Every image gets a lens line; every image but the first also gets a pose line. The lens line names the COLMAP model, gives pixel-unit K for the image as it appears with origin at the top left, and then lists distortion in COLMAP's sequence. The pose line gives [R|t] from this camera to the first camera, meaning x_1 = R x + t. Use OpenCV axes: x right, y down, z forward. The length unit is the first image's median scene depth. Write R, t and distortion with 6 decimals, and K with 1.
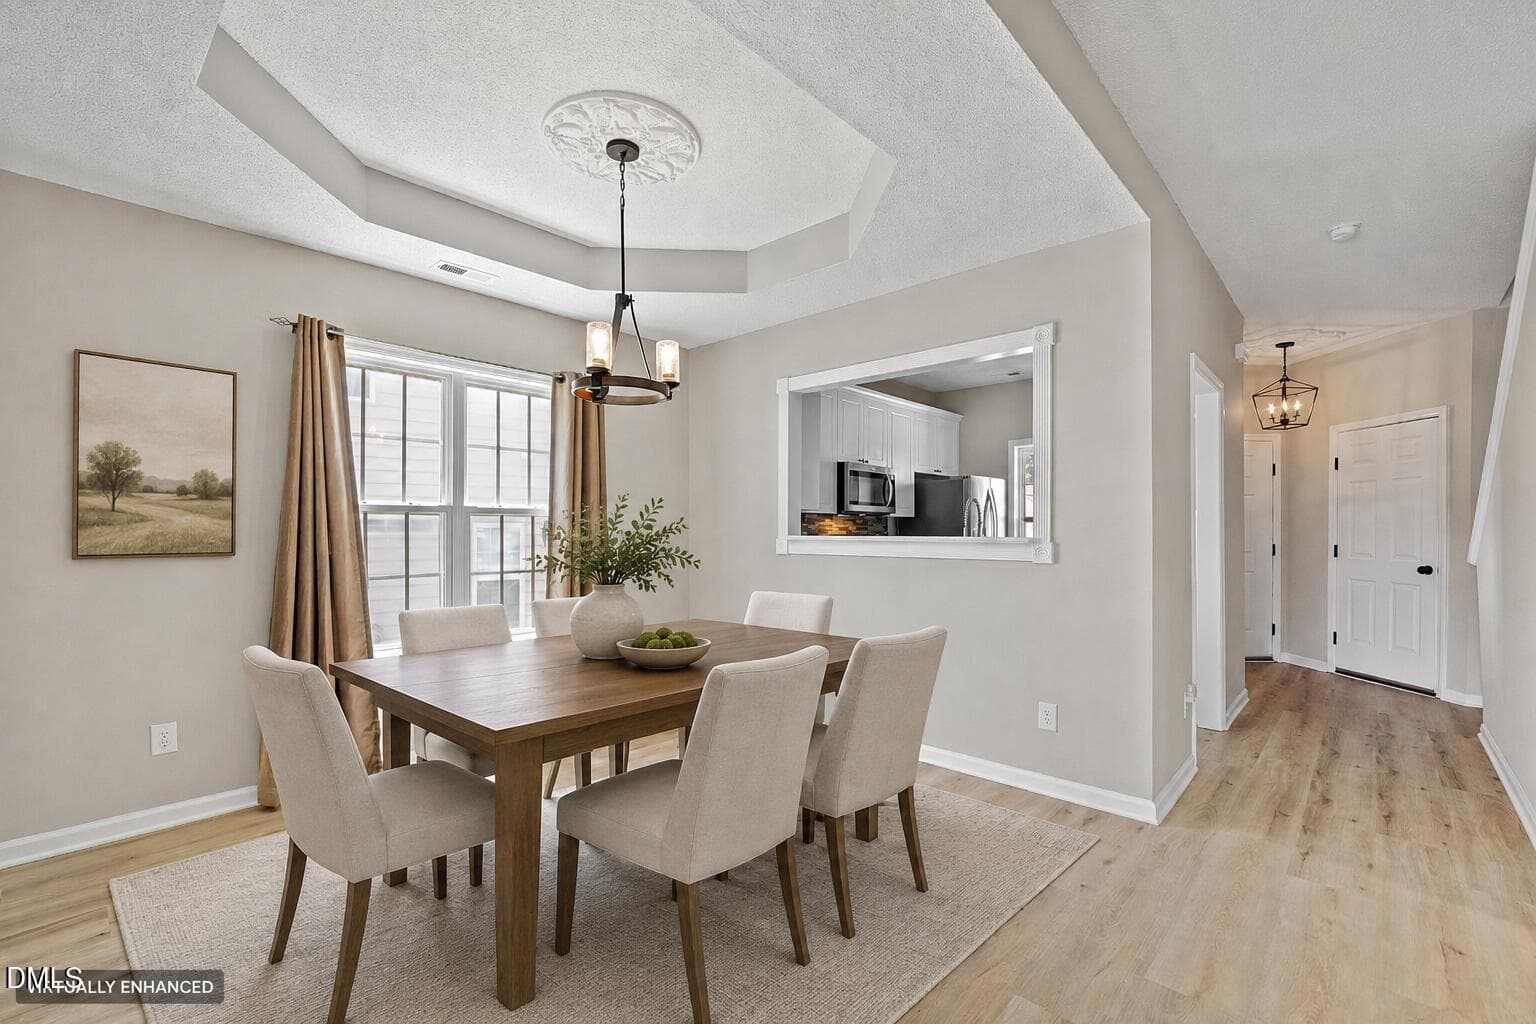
lens RADIAL K [[655.6, 0, 767.1], [0, 655.6, 529.6], [0, 0, 1]] dist [0.002528, 0.000098]
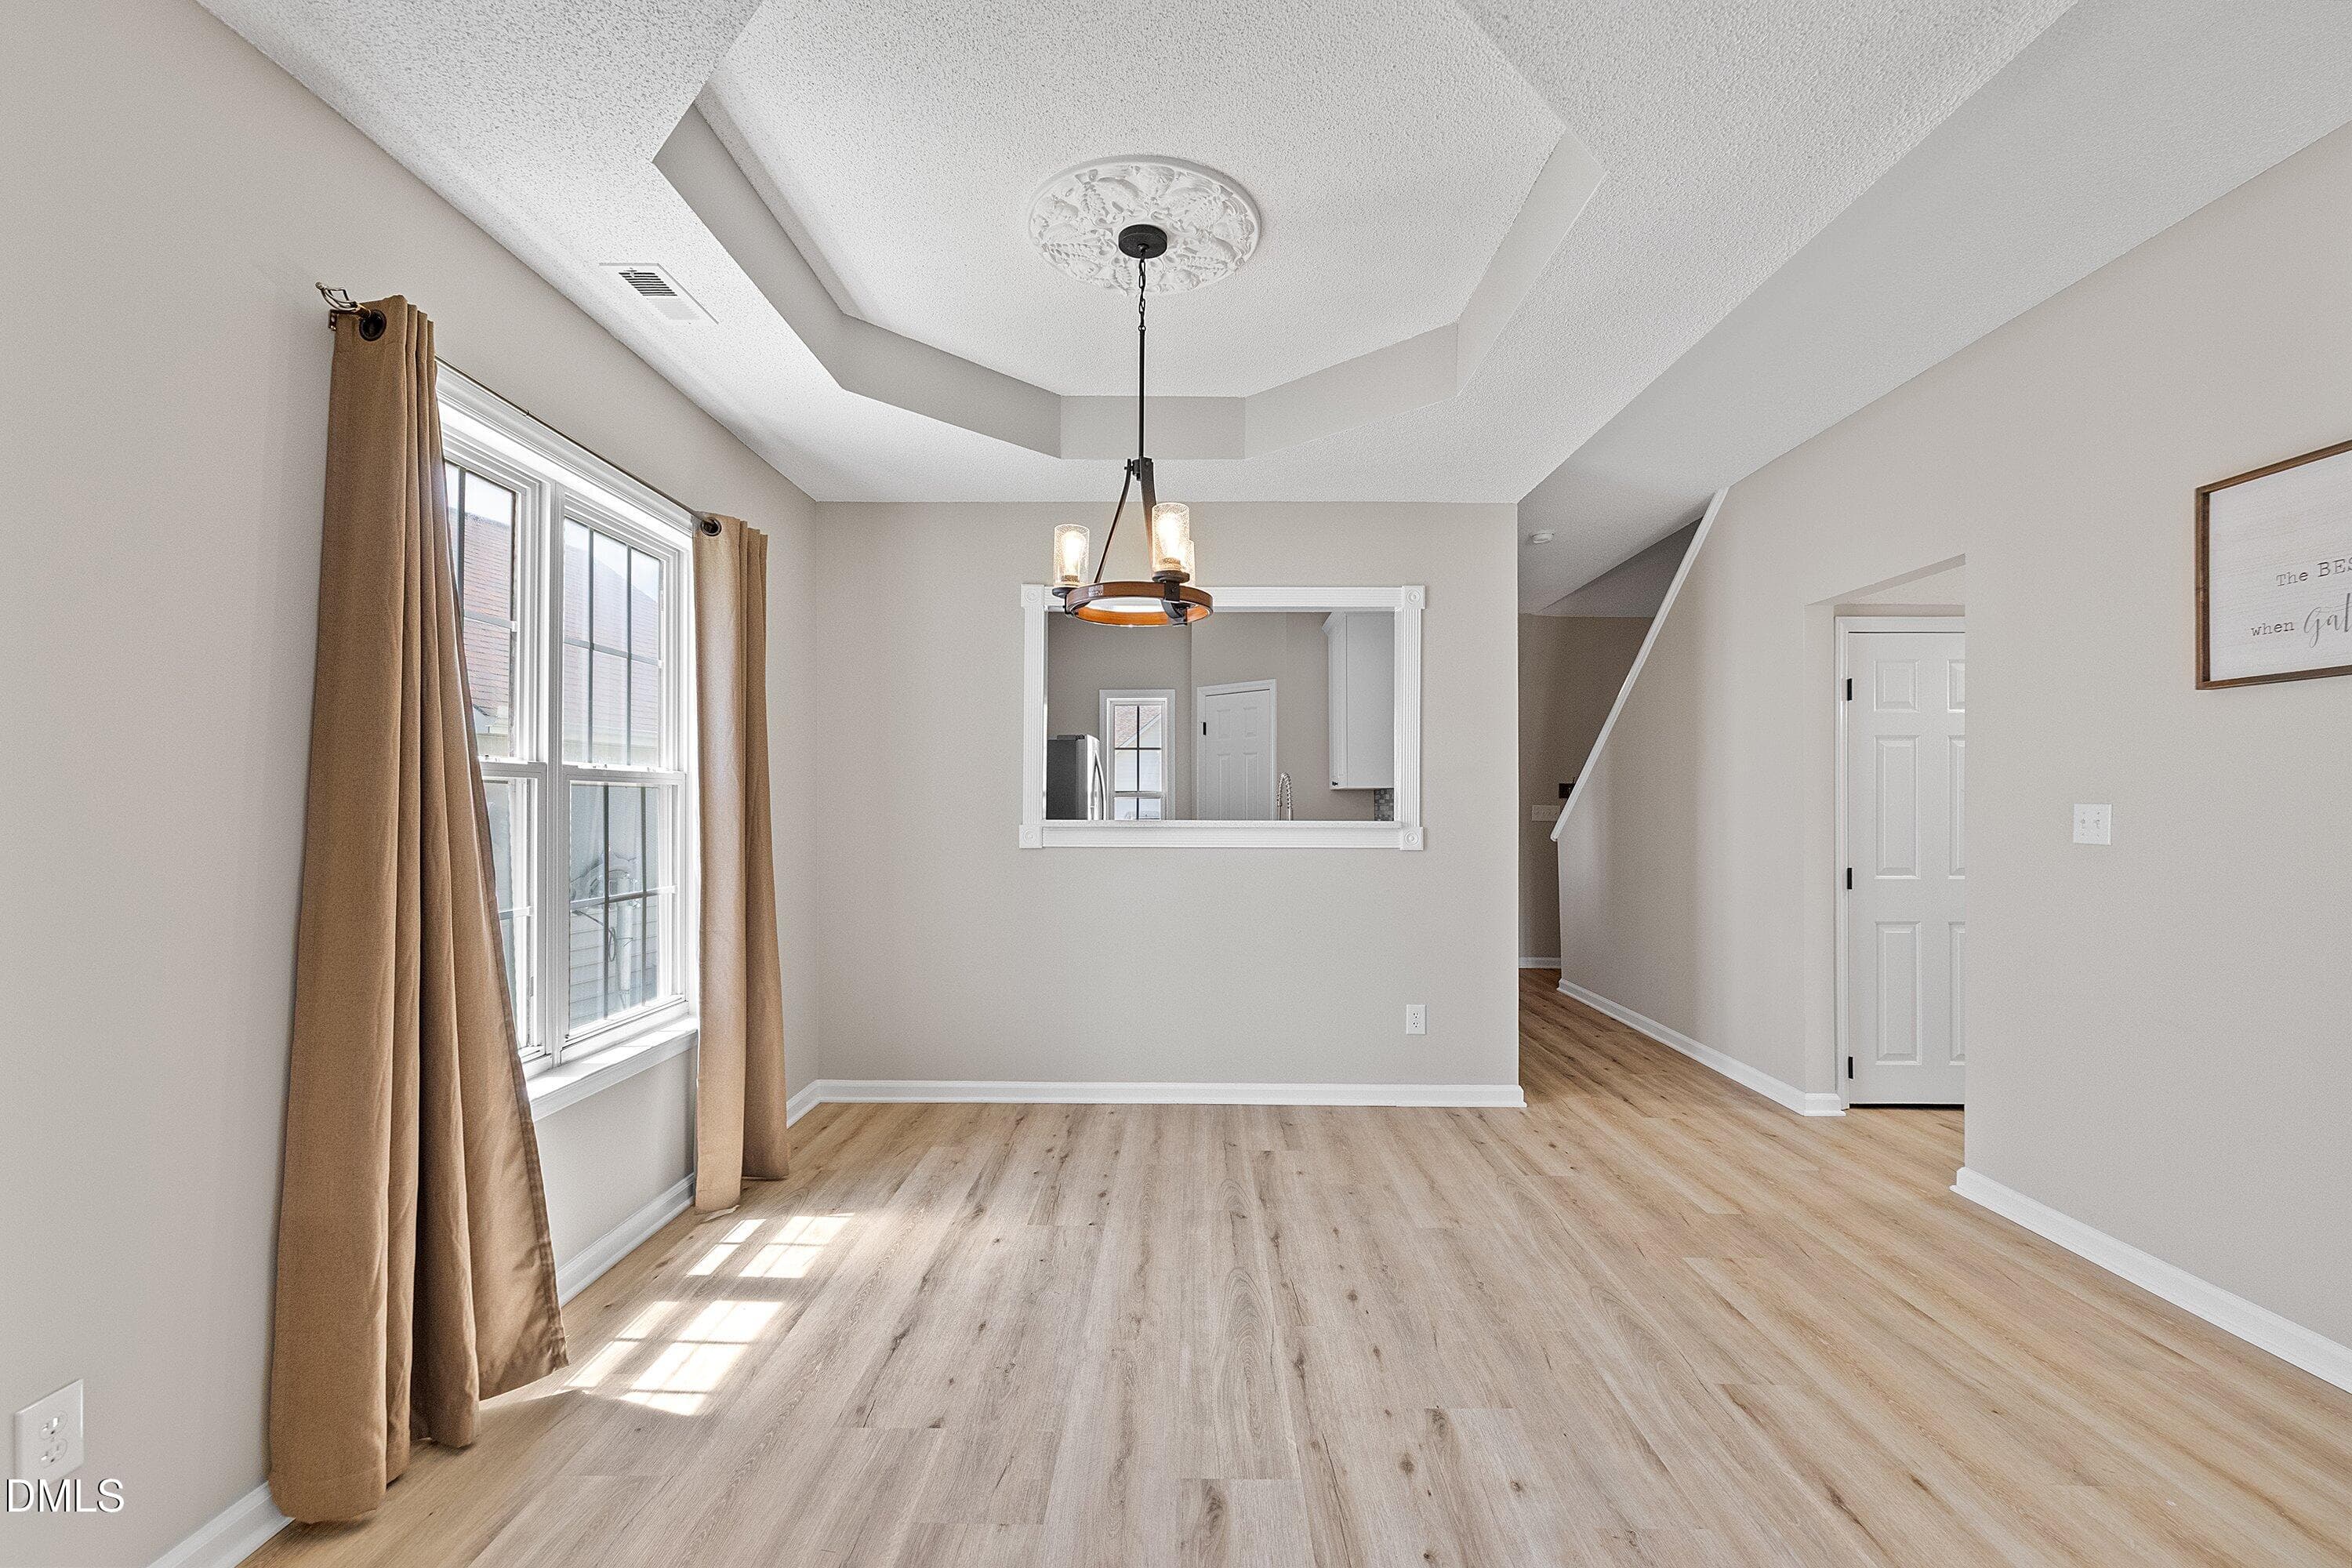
lens RADIAL K [[998.1, 0, 1185.1], [0, 998.1, 796.6], [0, 0, 1]] dist [0.001118, 0.000352]
pose [[0.738990, 0.007853, 0.673671, -0.822342], [-0.002642, 0.999958, -0.008758, -0.010005], [-0.673711, 0.004692, 0.738980, 0.219319]]
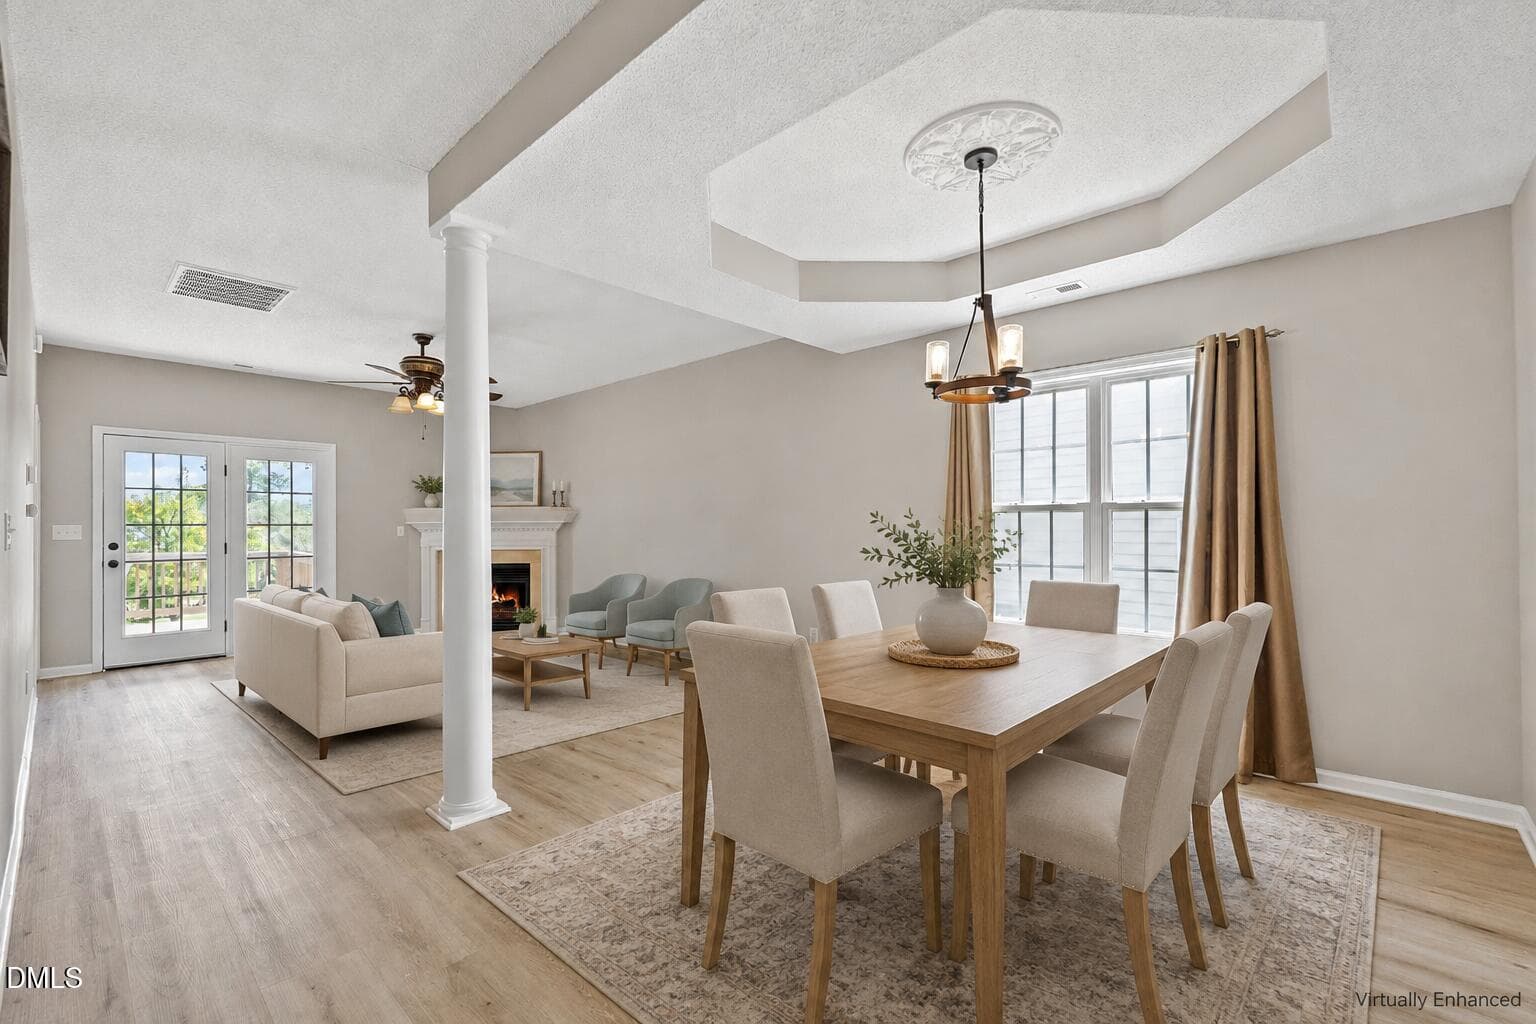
lens RADIAL K [[661.4, 0, 763.6], [0, 661.4, 529.8], [0, 0, 1]] dist [0.000321, 0.000449]
pose [[-0.024748, -0.000128, -0.999694, 0.797788], [-0.001864, 0.999998, -0.000082, 0.011516], [0.999692, 0.001861, -0.024748, 0.651258]]
